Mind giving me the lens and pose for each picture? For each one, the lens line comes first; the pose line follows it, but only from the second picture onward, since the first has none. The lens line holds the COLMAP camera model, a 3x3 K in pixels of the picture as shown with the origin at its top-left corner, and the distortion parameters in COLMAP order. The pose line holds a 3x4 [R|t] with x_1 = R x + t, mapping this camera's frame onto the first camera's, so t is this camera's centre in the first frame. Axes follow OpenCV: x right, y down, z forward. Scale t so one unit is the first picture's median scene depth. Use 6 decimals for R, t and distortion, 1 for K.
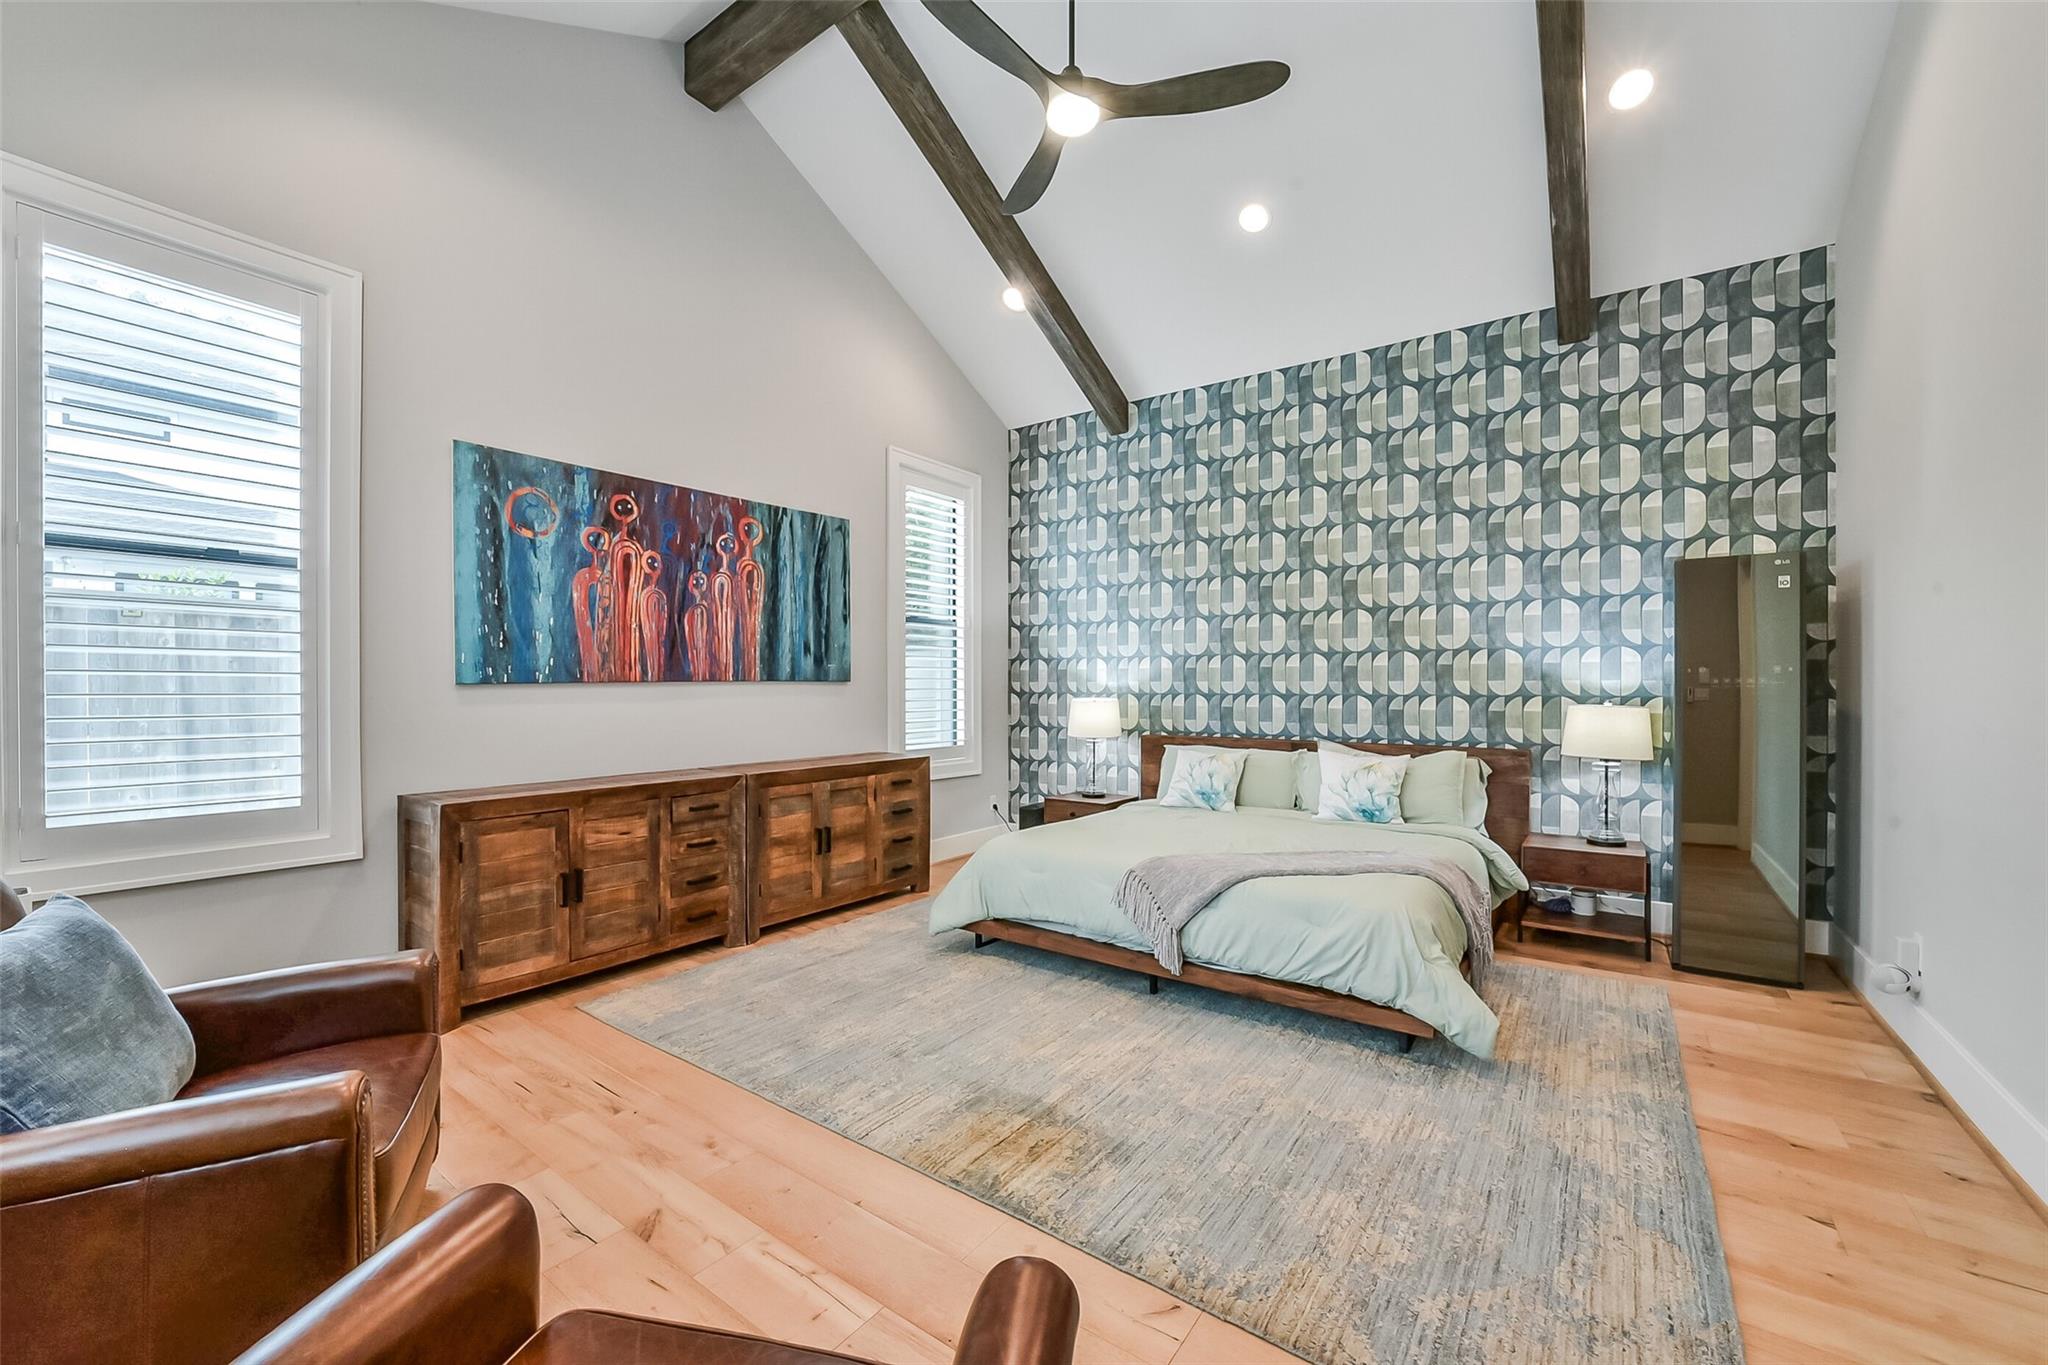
lens RADIAL K [[809.2, 0, 1022.4], [0, 809.2, 685.7], [0, 0, 1]] dist [-0.030252, 0.006688]
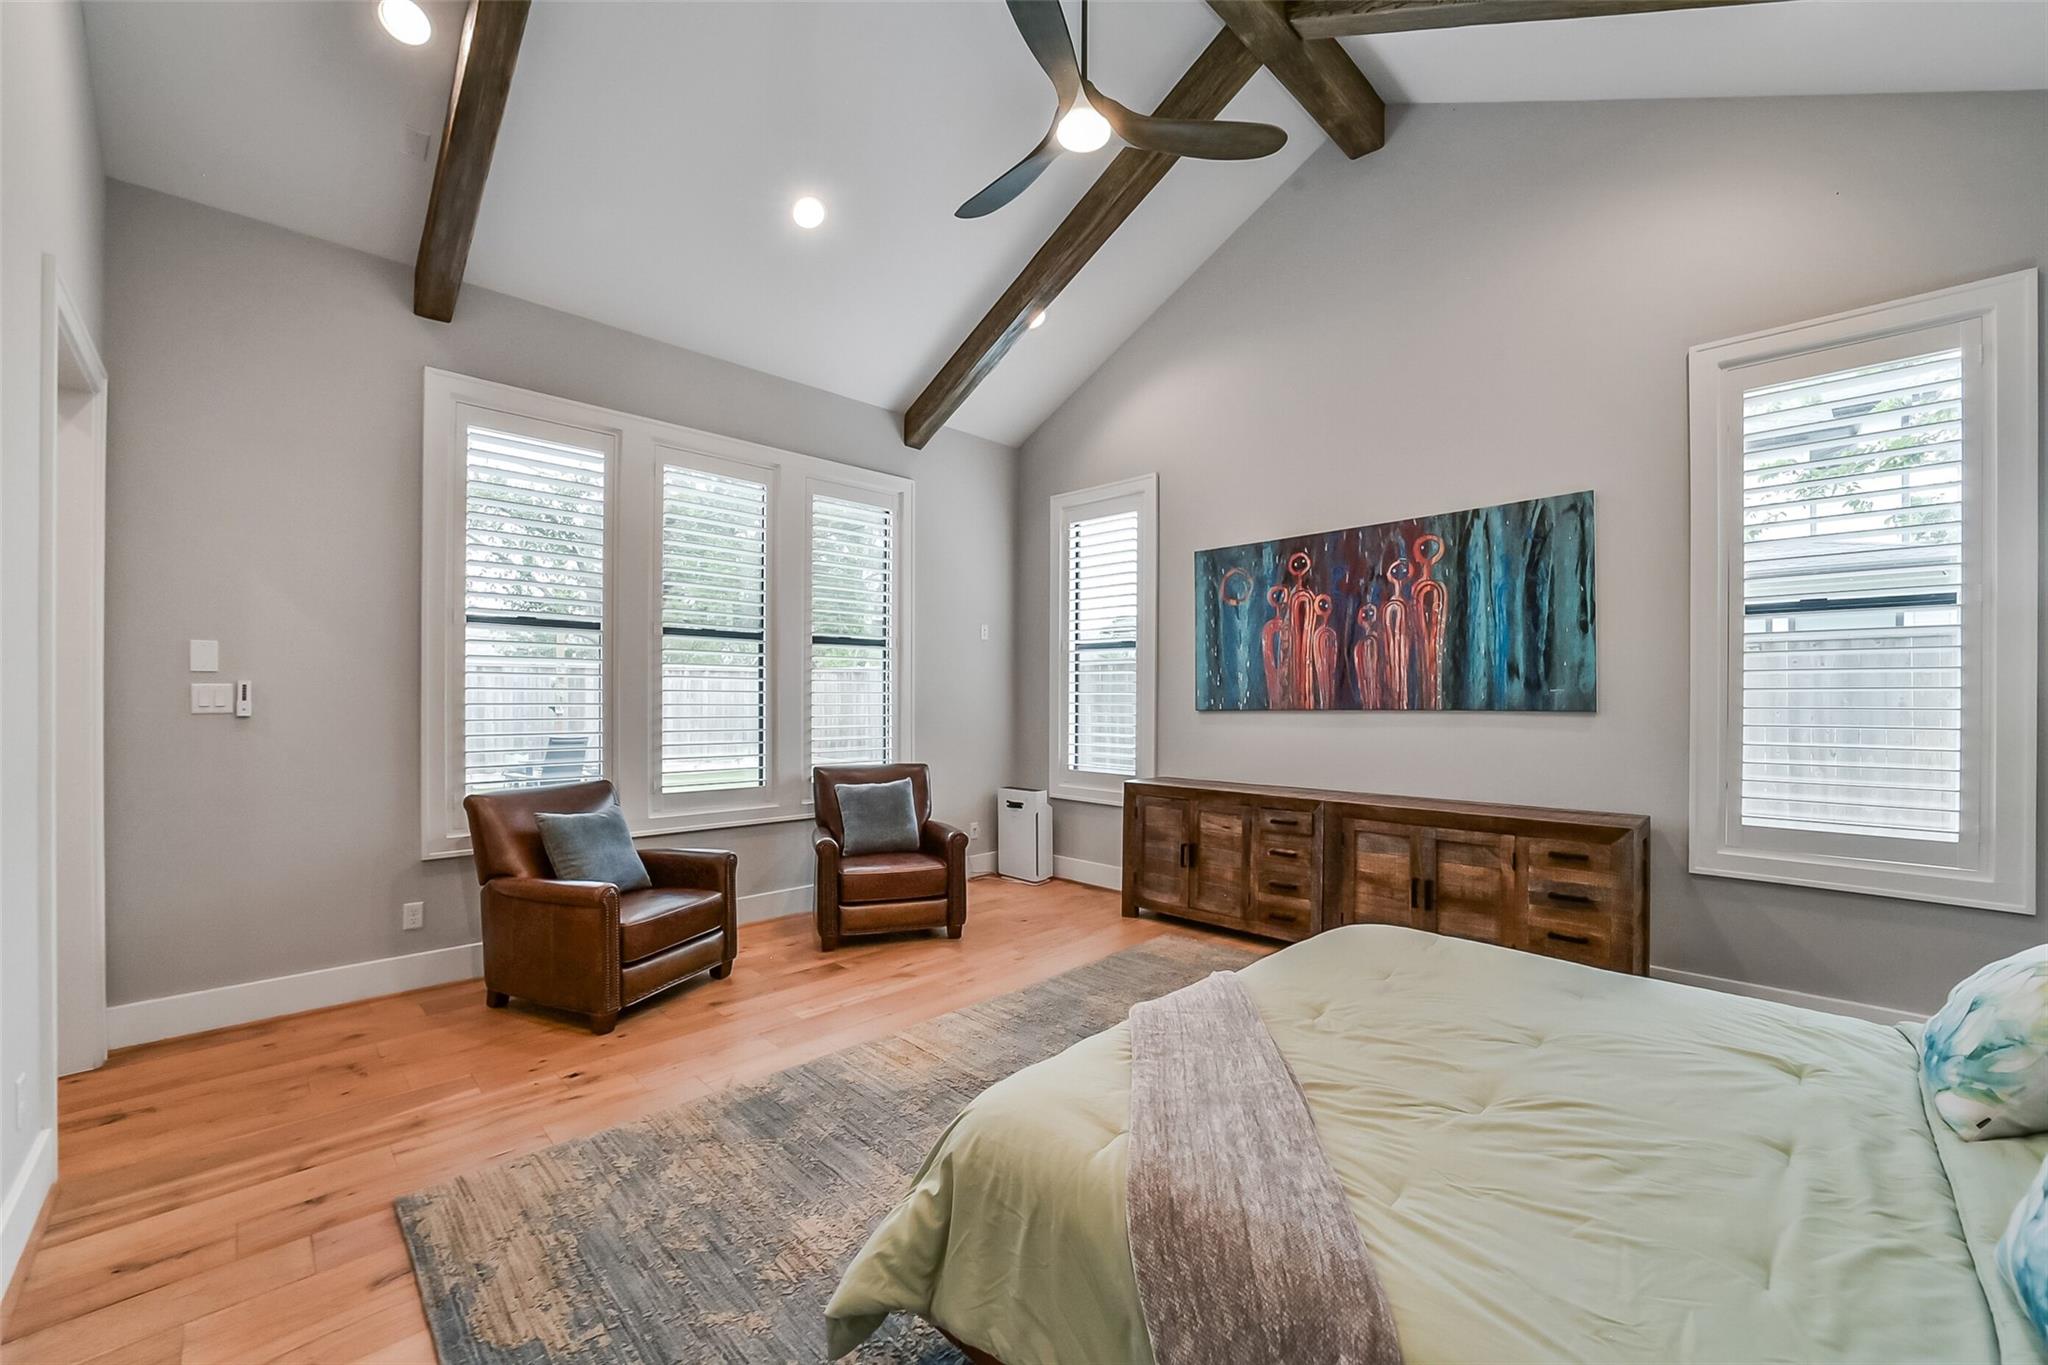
lens RADIAL K [[809.2, 0, 1023.3], [0, 809.2, 694.5], [0, 0, 1]] dist [-0.030252, 0.006688]
pose [[-0.159673, -0.008906, -0.987130, 0.705185], [-0.005295, 0.999953, -0.008165, -0.014770], [0.987156, 0.003923, -0.159713, 0.740817]]
